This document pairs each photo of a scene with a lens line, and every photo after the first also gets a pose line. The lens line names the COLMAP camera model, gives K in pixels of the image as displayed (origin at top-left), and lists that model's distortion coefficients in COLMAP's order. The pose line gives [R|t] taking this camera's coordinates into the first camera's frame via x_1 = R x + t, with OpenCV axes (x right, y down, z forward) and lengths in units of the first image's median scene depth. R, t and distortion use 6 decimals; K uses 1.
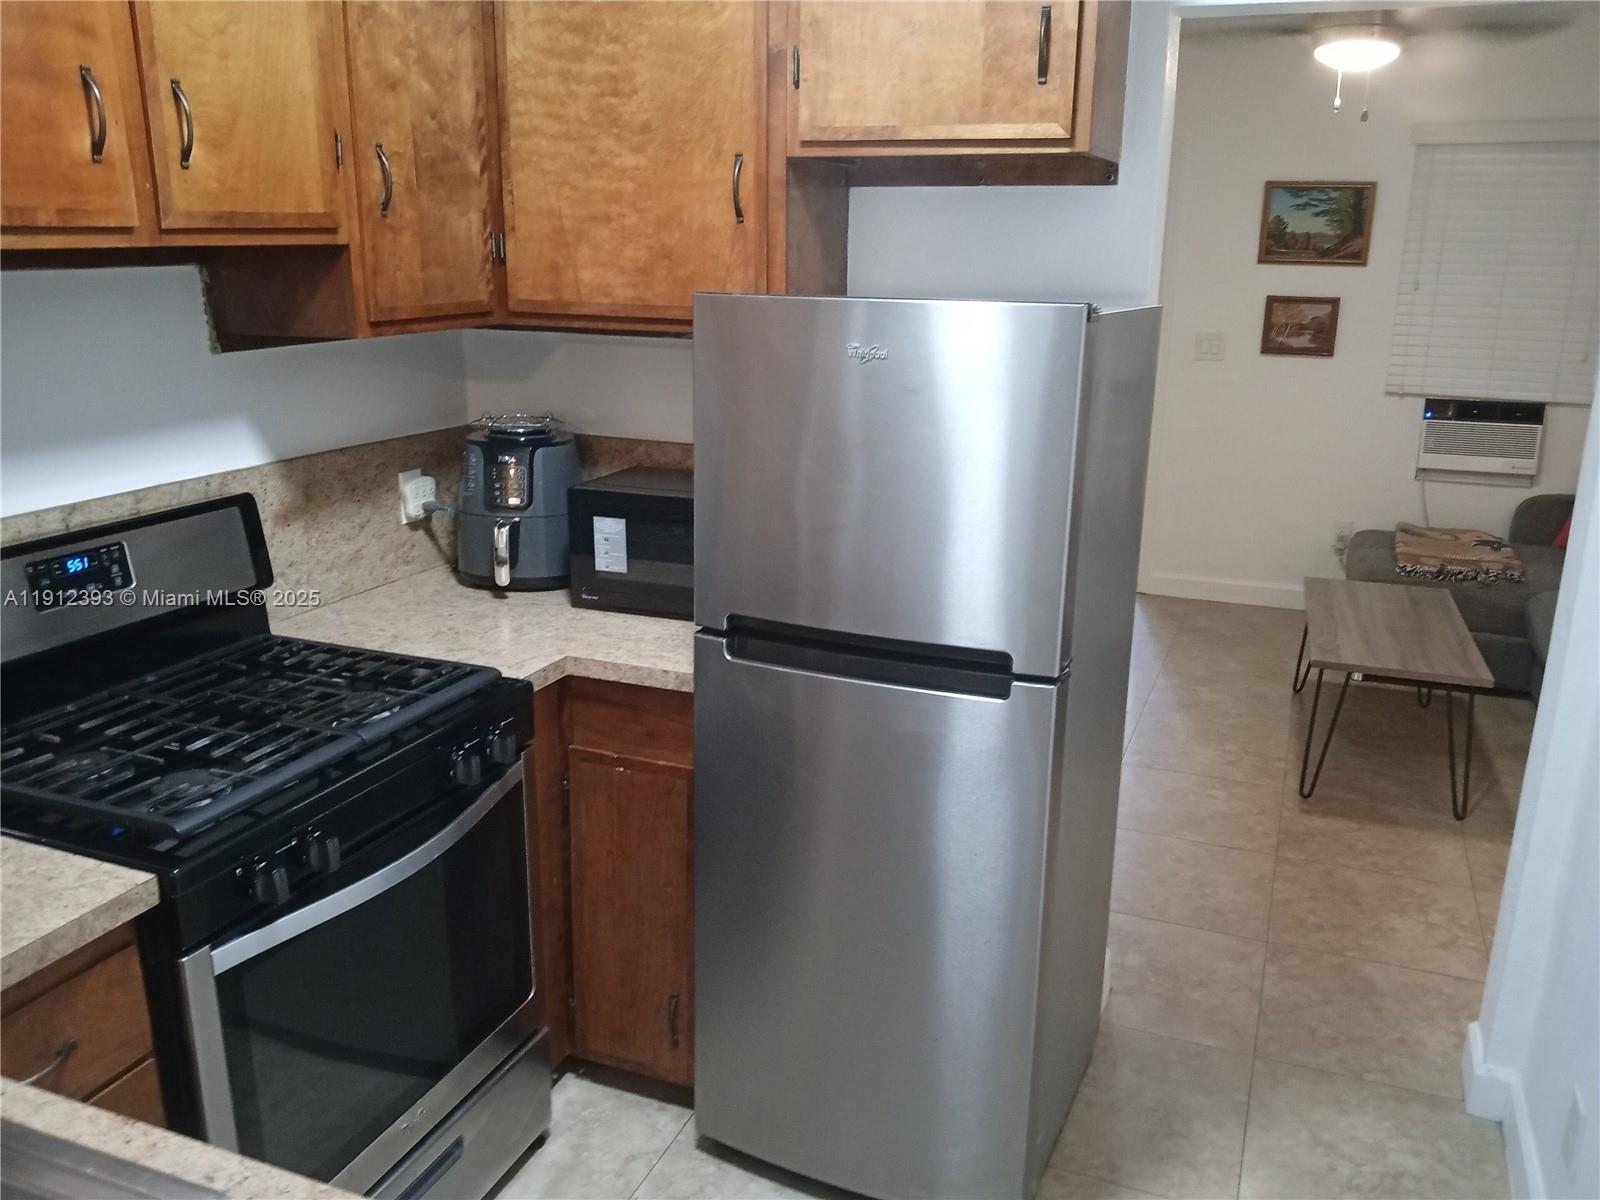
lens RADIAL K [[1281.5, 0, 800.0], [0, 1281.5, 600.0], [0, 0, 1]] dist [0.070034, -0.189681]
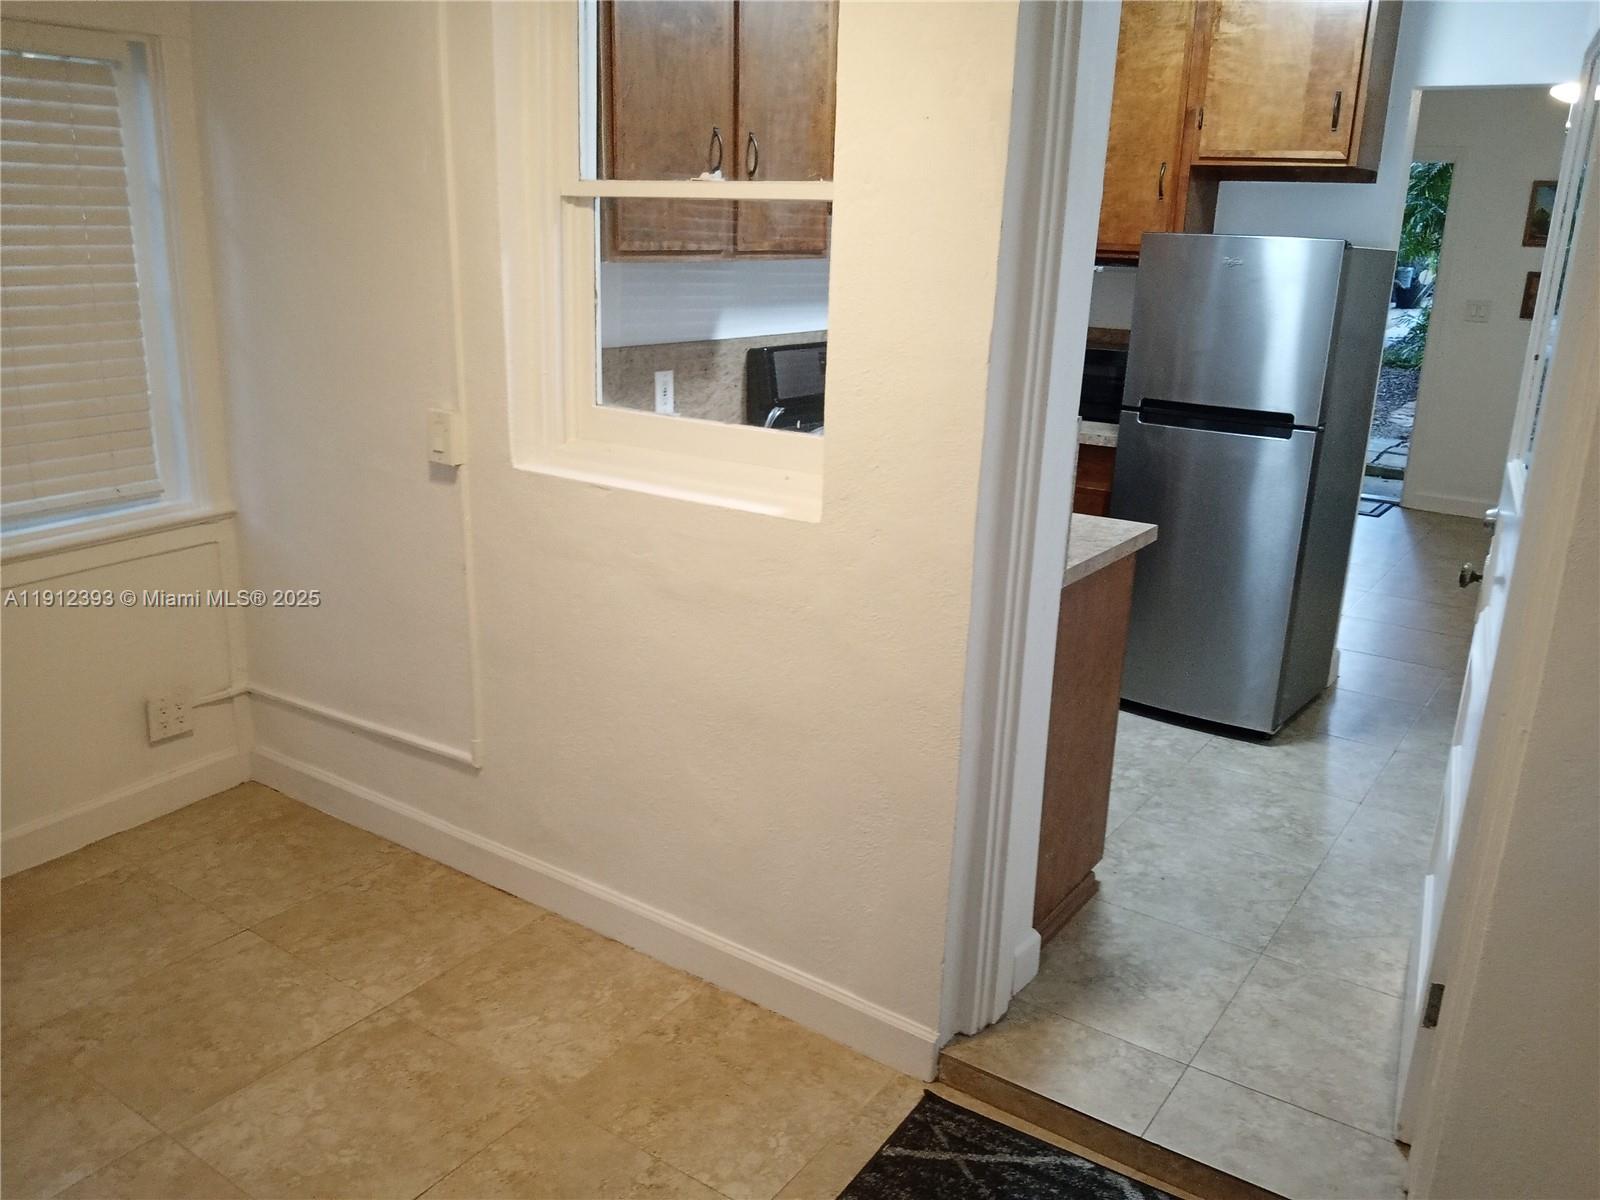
lens RADIAL K [[1281.5, 0, 800.0], [0, 1281.5, 600.0], [0, 0, 1]] dist [0.070034, -0.189681]
pose [[0.976136, 0.079820, -0.201957, -0.139954], [-0.077259, 0.996799, 0.020542, 0.305485], [0.202950, -0.004448, 0.979179, -0.996988]]
